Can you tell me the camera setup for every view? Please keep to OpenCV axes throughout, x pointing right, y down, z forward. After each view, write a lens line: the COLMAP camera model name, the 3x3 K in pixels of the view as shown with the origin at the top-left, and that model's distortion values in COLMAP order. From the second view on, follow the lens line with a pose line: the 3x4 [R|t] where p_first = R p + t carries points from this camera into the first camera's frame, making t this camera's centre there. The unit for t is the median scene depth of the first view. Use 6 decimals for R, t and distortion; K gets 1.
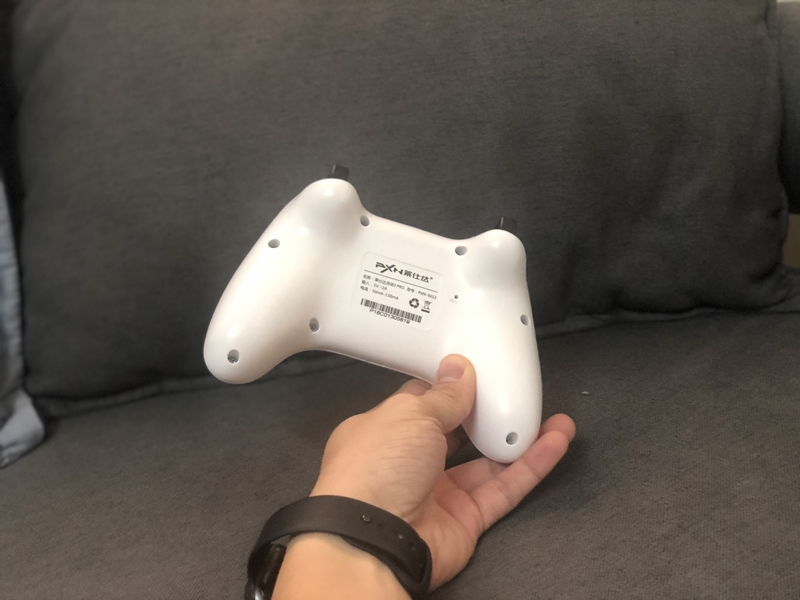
lens RADIAL K [[1240.9, 0, 400.0], [0, 1240.9, 300.0], [0, 0, 1]] dist [-0.003547, -0.093475]
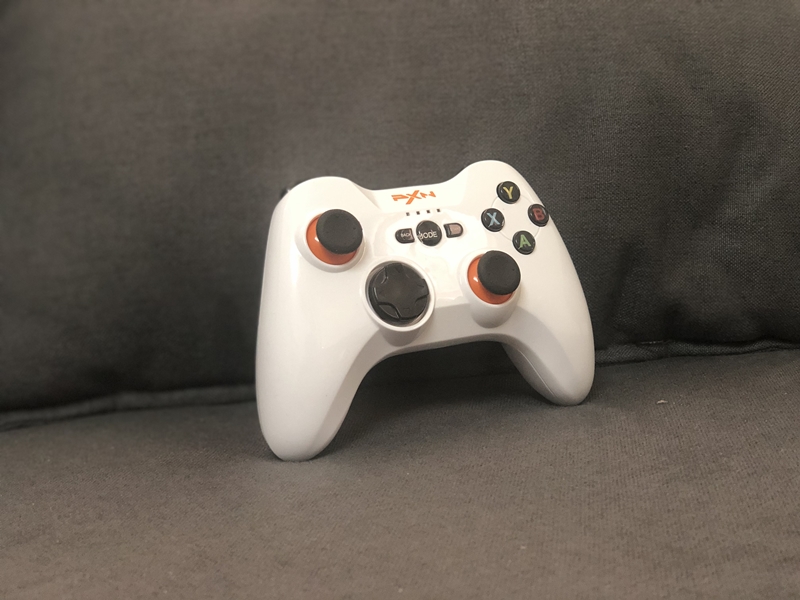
lens RADIAL K [[1240.9, 0, 400.0], [0, 1240.9, 300.0], [0, 0, 1]] dist [-0.003547, -0.093475]
pose [[0.994656, 0.050316, 0.090152, -0.090046], [-0.029552, 0.975423, -0.218352, 0.183251], [-0.098923, 0.214521, 0.971697, 0.203985]]
